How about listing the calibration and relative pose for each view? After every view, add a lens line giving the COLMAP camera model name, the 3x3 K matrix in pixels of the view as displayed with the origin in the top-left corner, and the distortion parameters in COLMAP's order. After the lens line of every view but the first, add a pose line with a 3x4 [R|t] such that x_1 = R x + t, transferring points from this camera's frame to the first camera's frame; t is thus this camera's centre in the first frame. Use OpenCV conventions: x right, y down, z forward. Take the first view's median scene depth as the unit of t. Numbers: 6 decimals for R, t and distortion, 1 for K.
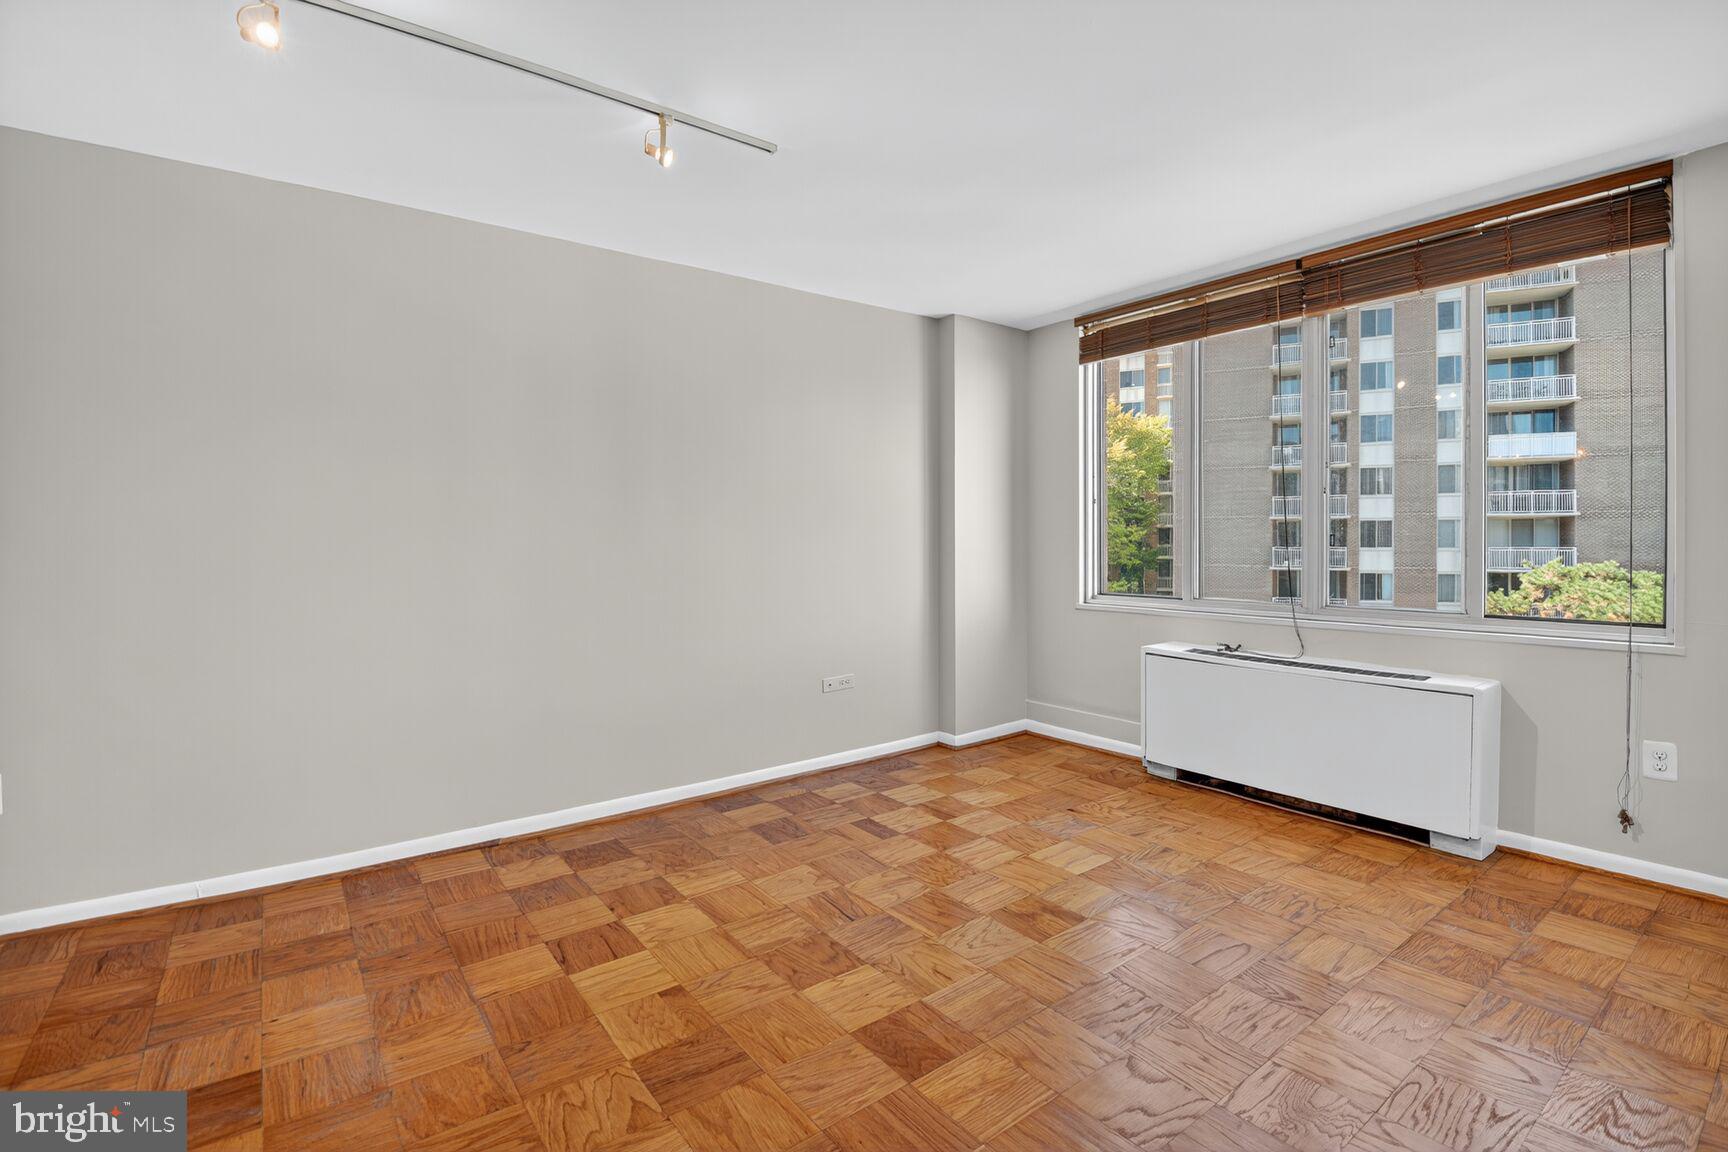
lens RADIAL K [[794.3, 0, 895.8], [0, 794.3, 546.3], [0, 0, 1]] dist [-0.020294, -0.009369]
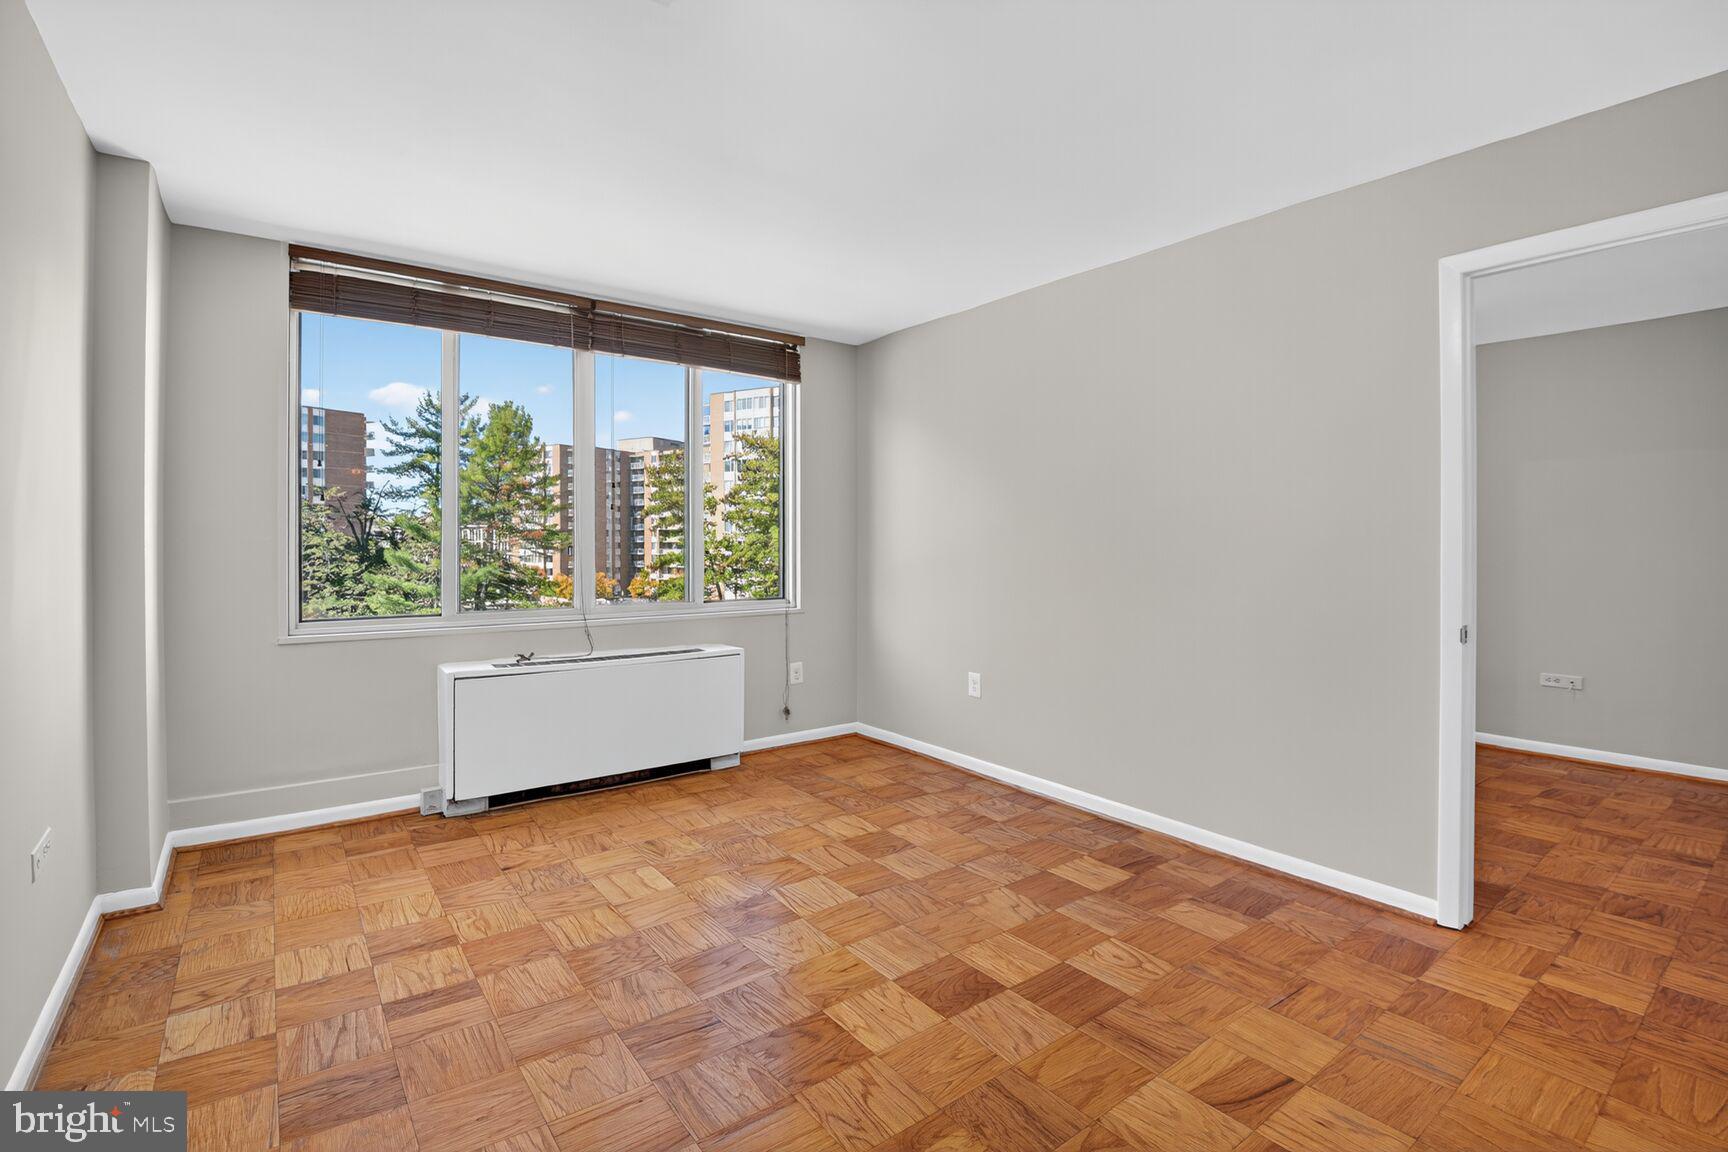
lens RADIAL K [[794.3, 0, 867.8], [0, 794.3, 535.2], [0, 0, 1]] dist [-0.020294, -0.009369]
pose [[0.018487, 0.015305, 0.999712, -0.734768], [0.008687, 0.999843, -0.015468, -0.008062], [-0.999791, 0.008970, 0.018351, 0.707098]]
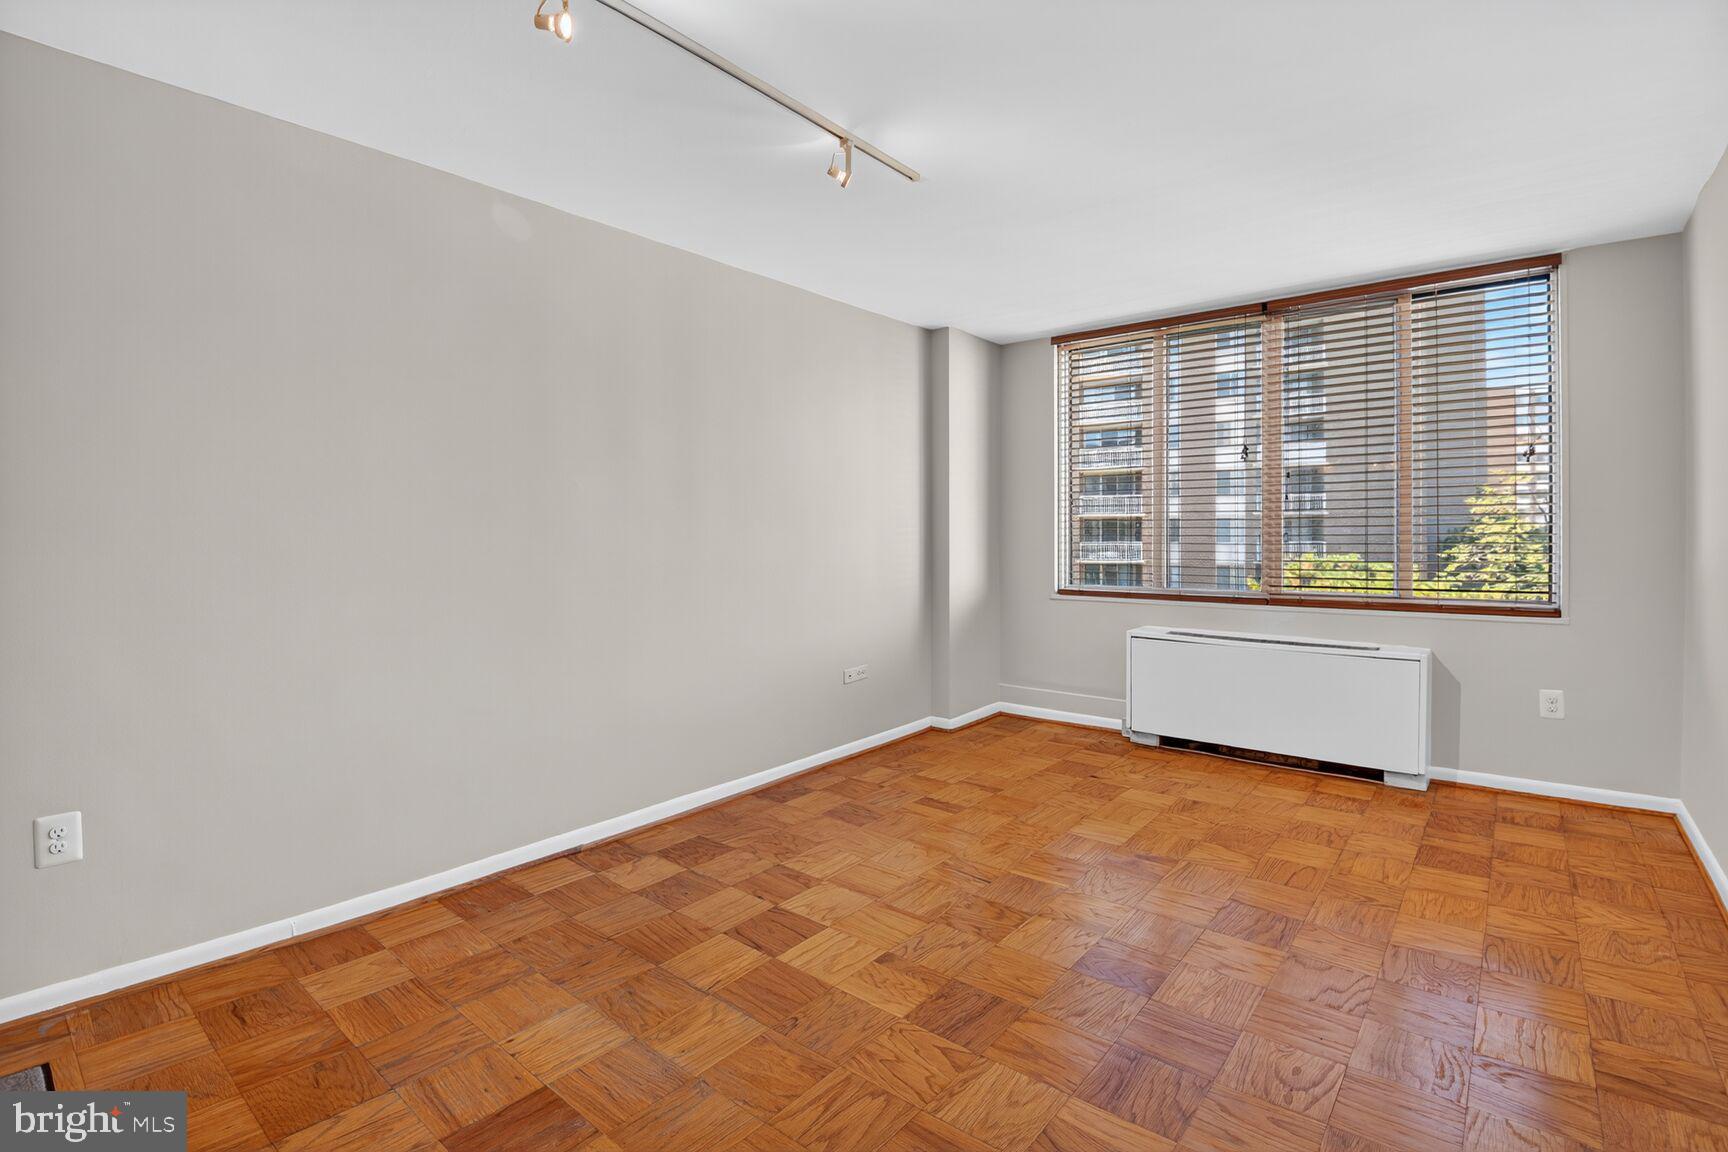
lens RADIAL K [[794.3, 0, 896.4], [0, 794.3, 535.5], [0, 0, 1]] dist [-0.020294, -0.009369]
pose [[0.972438, 0.001291, 0.233156, -0.375017], [0.000224, 0.999979, -0.006470, -0.004344], [-0.233159, 0.006344, 0.972418, -0.040942]]
